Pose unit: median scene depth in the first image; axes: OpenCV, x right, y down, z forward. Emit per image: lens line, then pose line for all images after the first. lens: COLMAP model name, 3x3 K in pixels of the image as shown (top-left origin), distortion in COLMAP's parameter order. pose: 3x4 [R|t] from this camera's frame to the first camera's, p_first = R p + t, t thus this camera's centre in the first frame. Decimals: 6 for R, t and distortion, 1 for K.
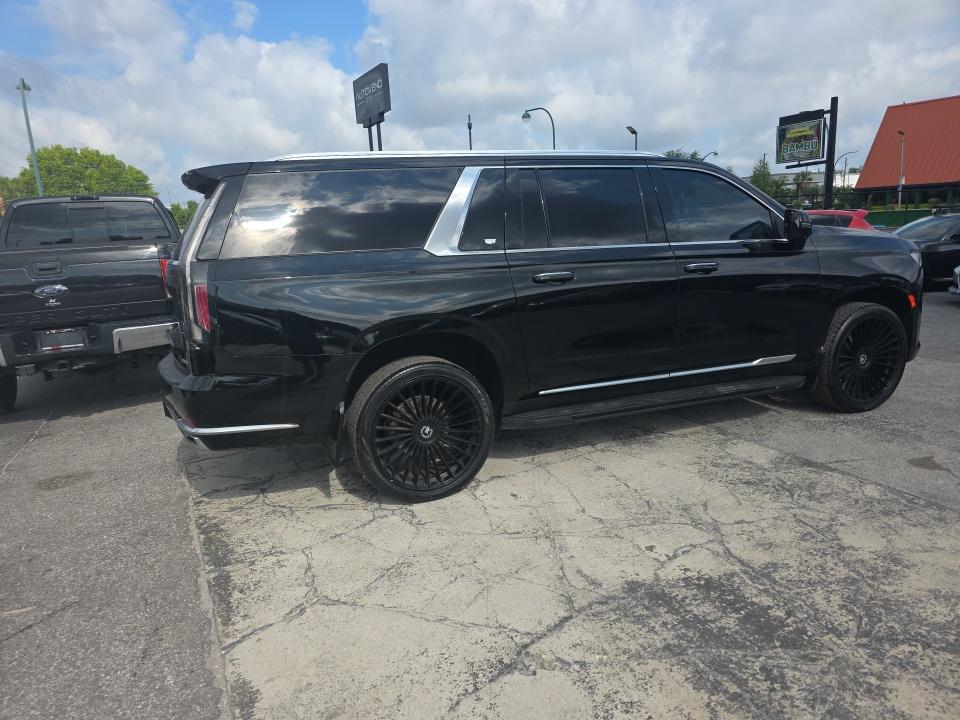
lens RADIAL K [[652.2, 0, 475.0], [0, 652.2, 360.9], [0, 0, 1]] dist [0.035952, -0.012661]
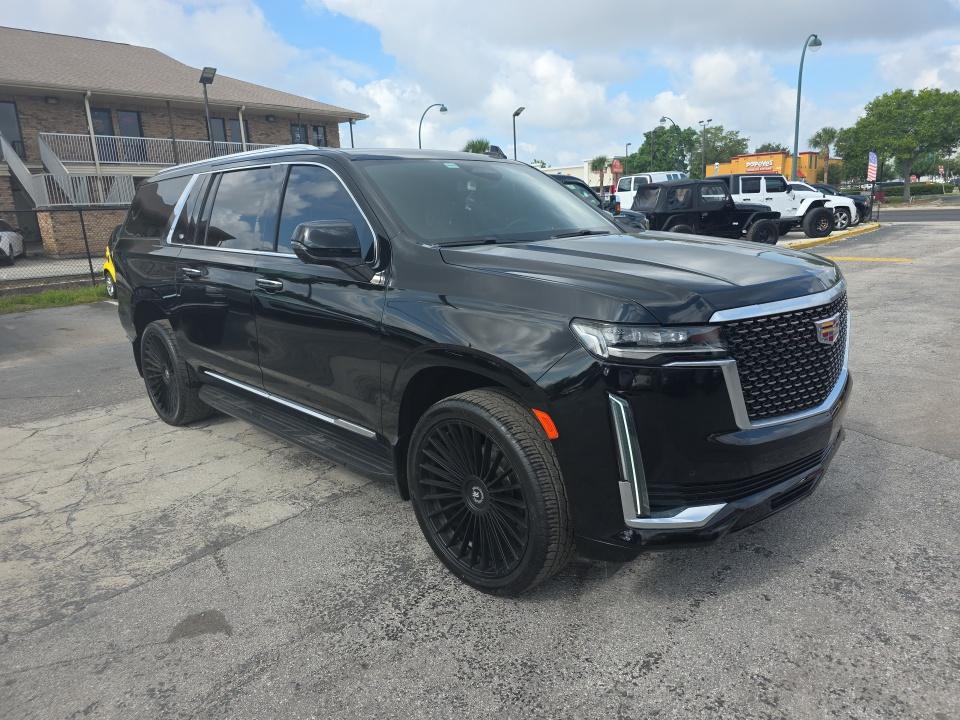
lens RADIAL K [[652.2, 0, 476.6], [0, 652.2, 363.0], [0, 0, 1]] dist [0.035952, -0.012661]
pose [[0.374331, 0.239256, -0.895898, 1.539471], [-0.164513, 0.967950, 0.189760, -0.309292], [0.912585, 0.076353, 0.401694, 1.143745]]
